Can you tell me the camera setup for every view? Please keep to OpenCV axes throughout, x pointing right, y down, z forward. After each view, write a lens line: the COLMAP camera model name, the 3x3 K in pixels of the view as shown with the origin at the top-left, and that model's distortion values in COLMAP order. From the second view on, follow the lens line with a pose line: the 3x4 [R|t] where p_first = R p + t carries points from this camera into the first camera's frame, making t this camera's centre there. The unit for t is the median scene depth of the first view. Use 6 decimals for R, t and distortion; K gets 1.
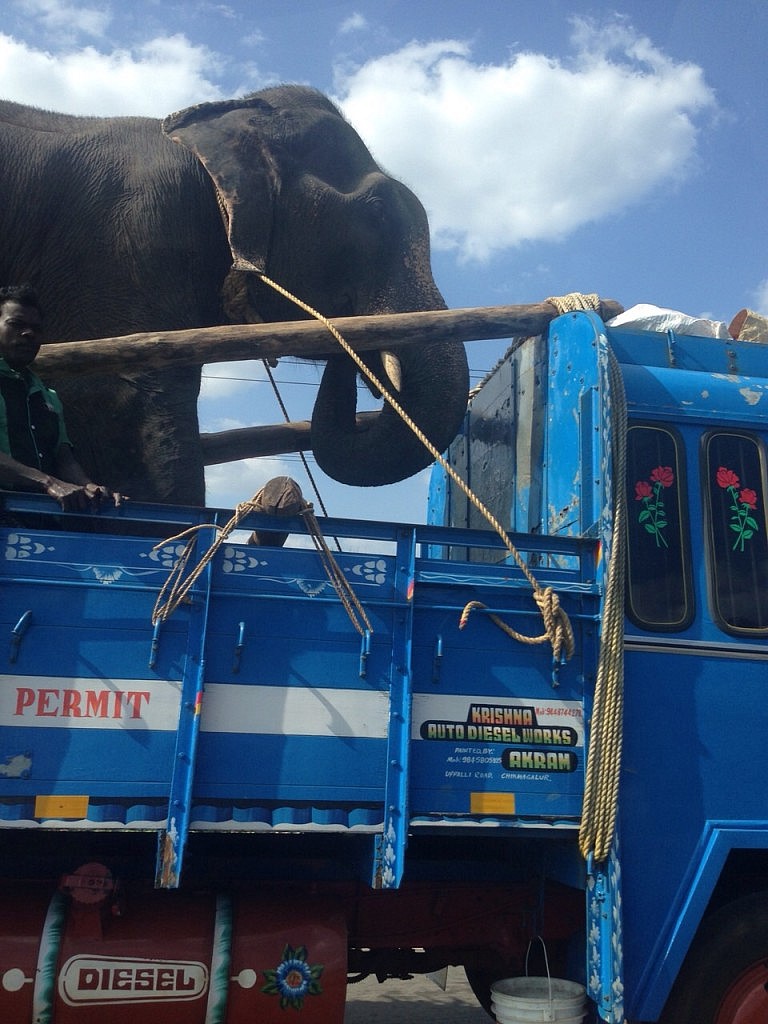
lens RADIAL K [[859.6, 0, 383.0], [0, 859.6, 572.1], [0, 0, 1]] dist [0.161400, -0.307144]
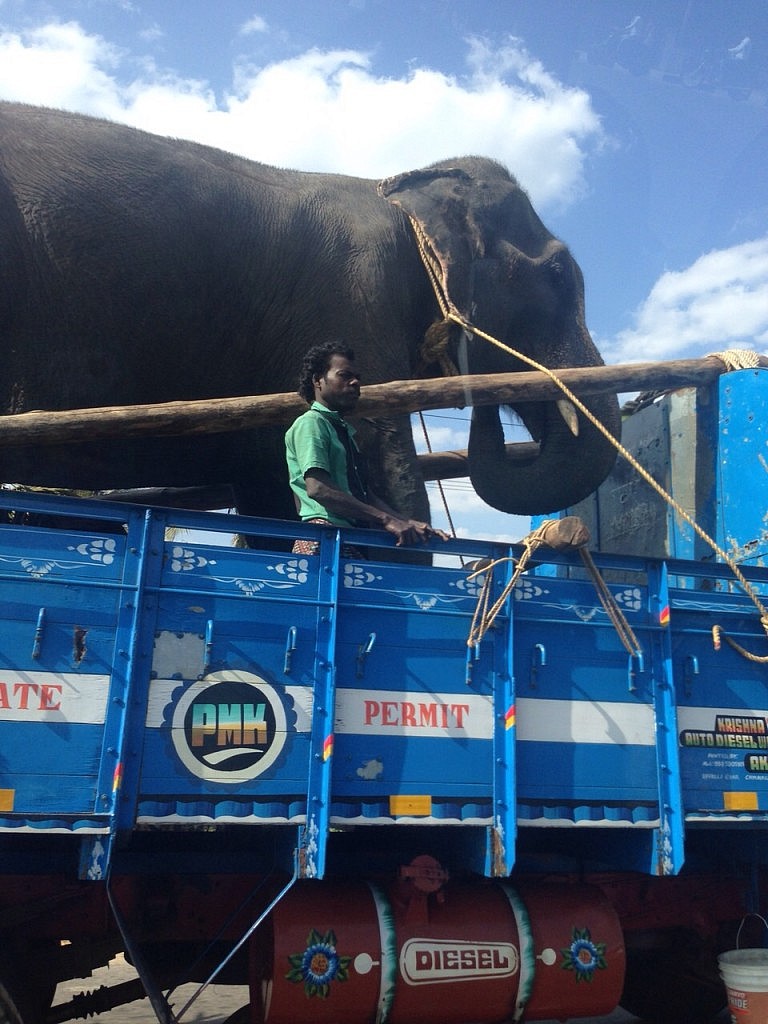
lens RADIAL K [[848.3, 0, 385.4], [0, 848.3, 551.8], [0, 0, 1]] dist [0.038932, 0.004026]
pose [[0.994759, 0.016868, 0.100845, -0.463366], [-0.014894, 0.999683, -0.020297, -0.036109], [-0.101156, 0.018689, 0.994695, -0.094667]]
